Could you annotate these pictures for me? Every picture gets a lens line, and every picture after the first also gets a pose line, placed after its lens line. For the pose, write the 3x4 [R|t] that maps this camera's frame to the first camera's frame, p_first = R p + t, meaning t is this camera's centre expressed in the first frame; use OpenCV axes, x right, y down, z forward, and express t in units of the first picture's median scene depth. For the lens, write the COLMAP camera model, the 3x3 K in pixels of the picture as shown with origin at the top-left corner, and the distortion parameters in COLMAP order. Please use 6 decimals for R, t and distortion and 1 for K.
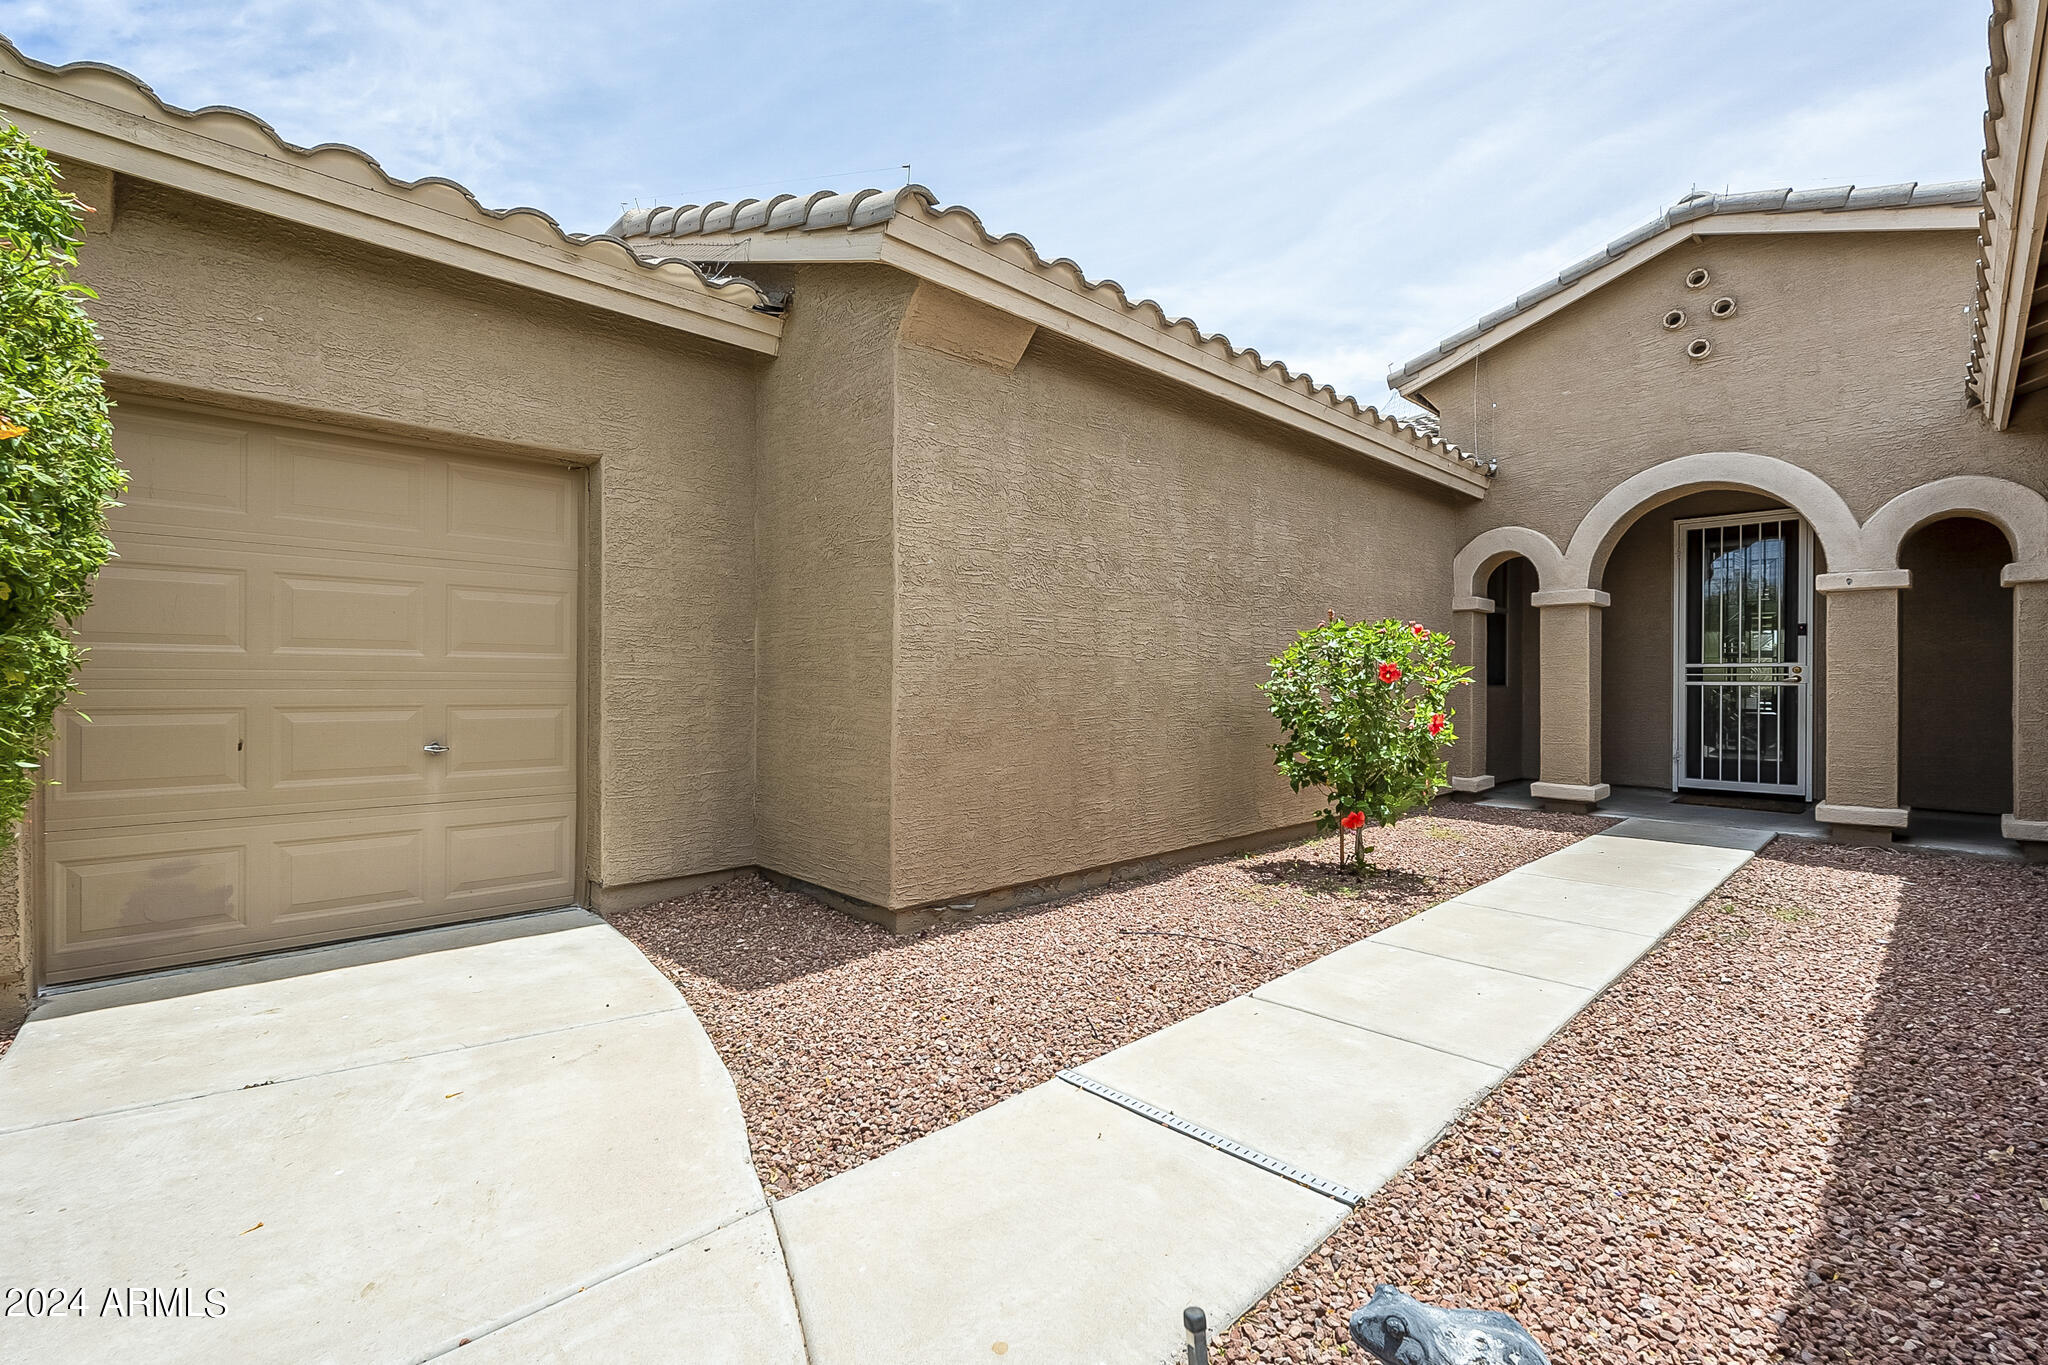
lens RADIAL K [[930.7, 0, 1024.0], [0, 930.7, 682.5], [0, 0, 1]] dist [0.000237, 0.000112]
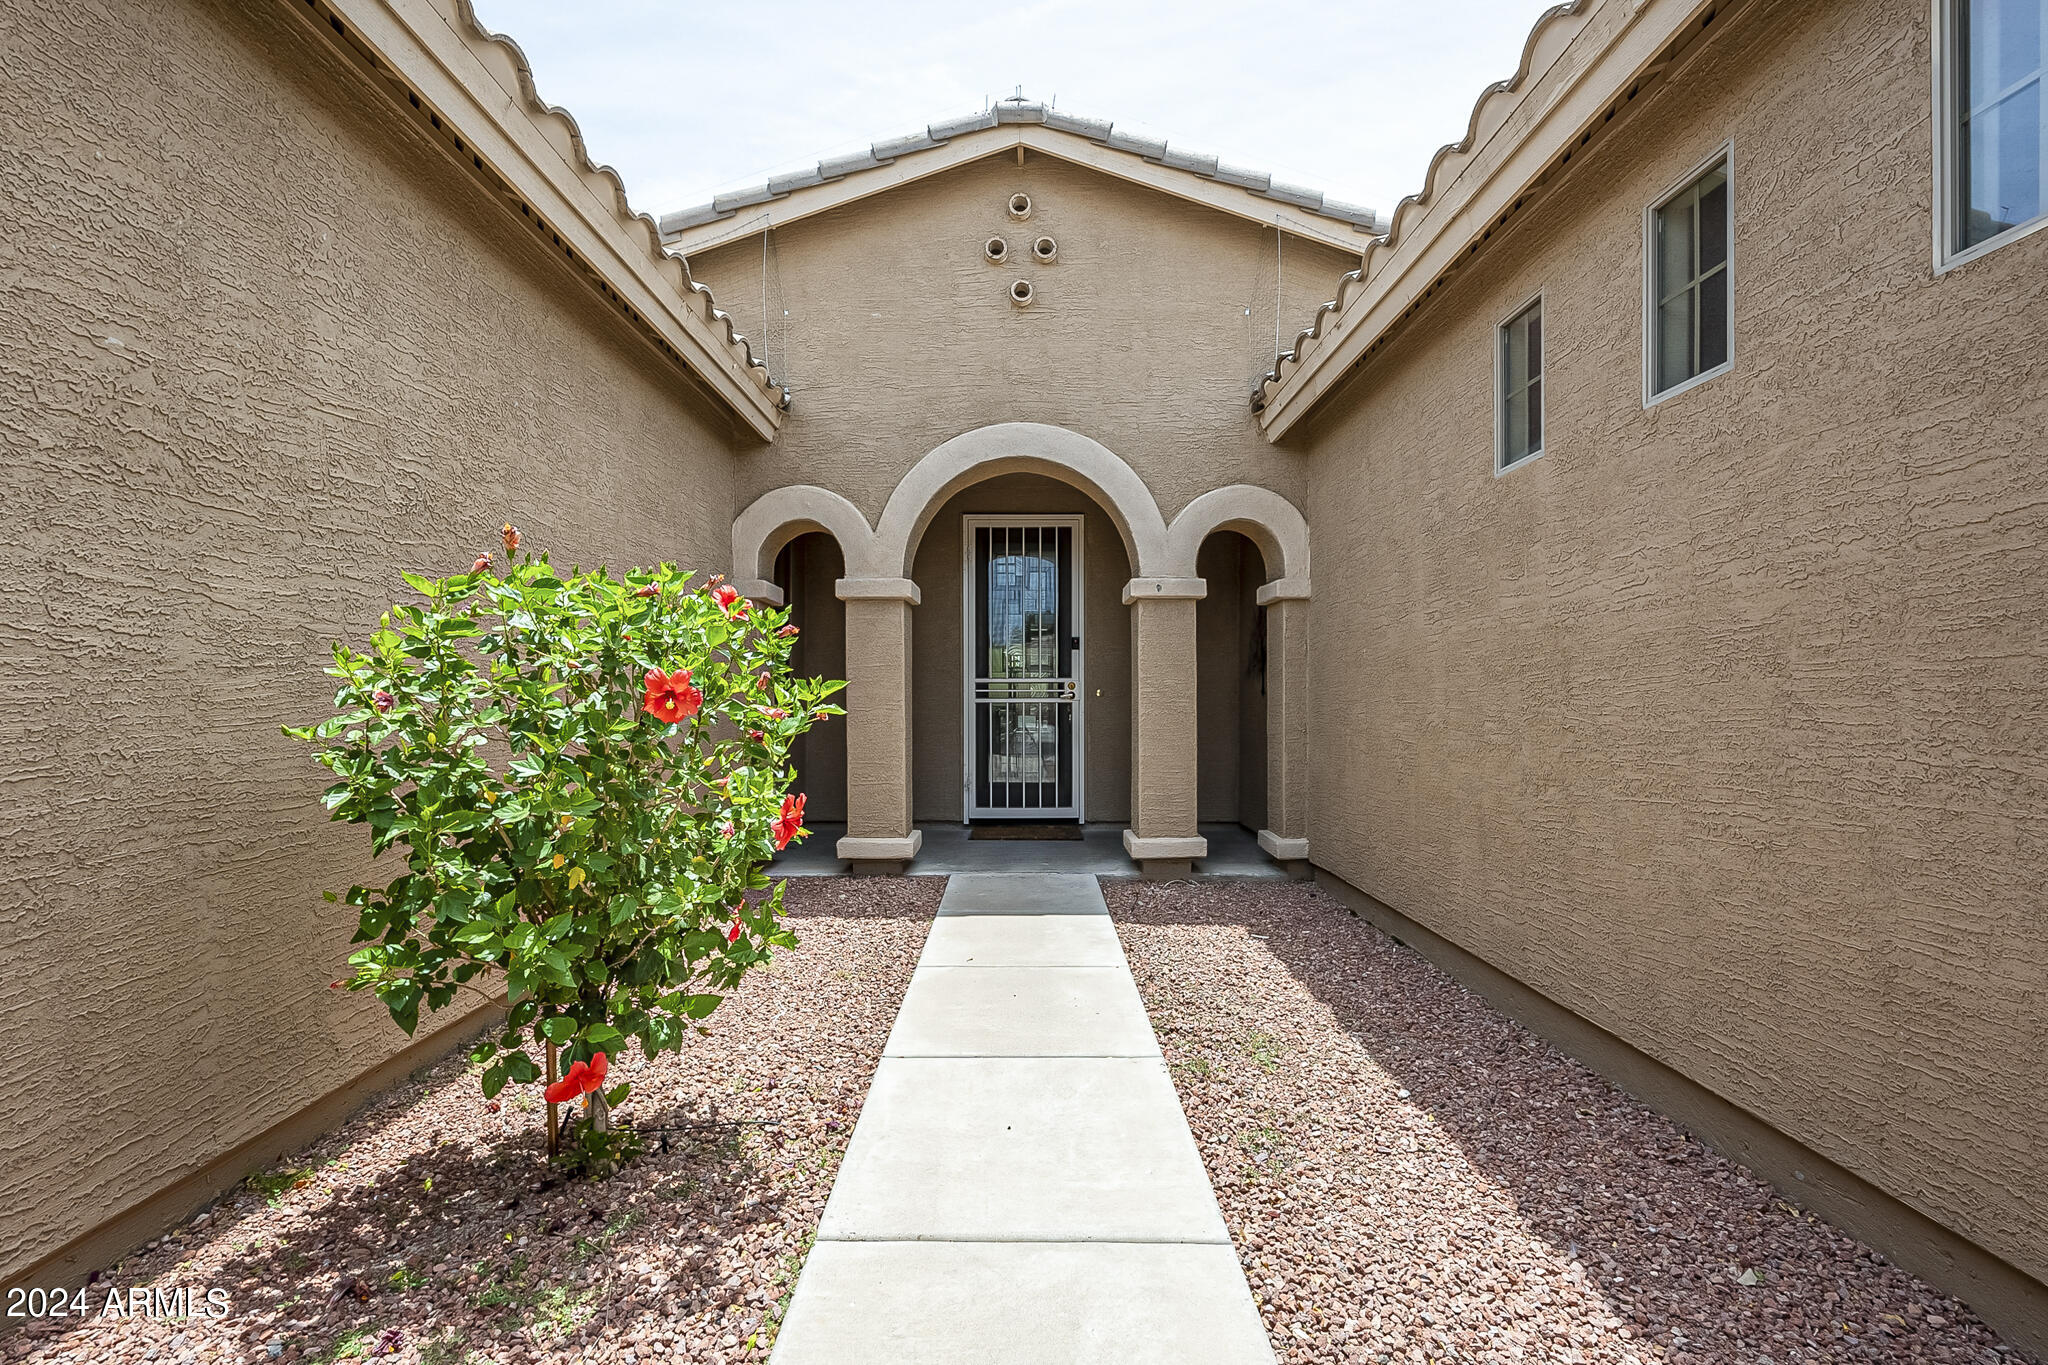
lens RADIAL K [[904.9, 0, 1020.4], [0, 904.9, 696.2], [0, 0, 1]] dist [-0.003288, -0.000314]
pose [[0.704064, -0.006187, 0.710109, 0.161998], [0.004714, 0.999981, 0.004038, -0.007951], [-0.710120, 0.000504, 0.704080, 0.449730]]
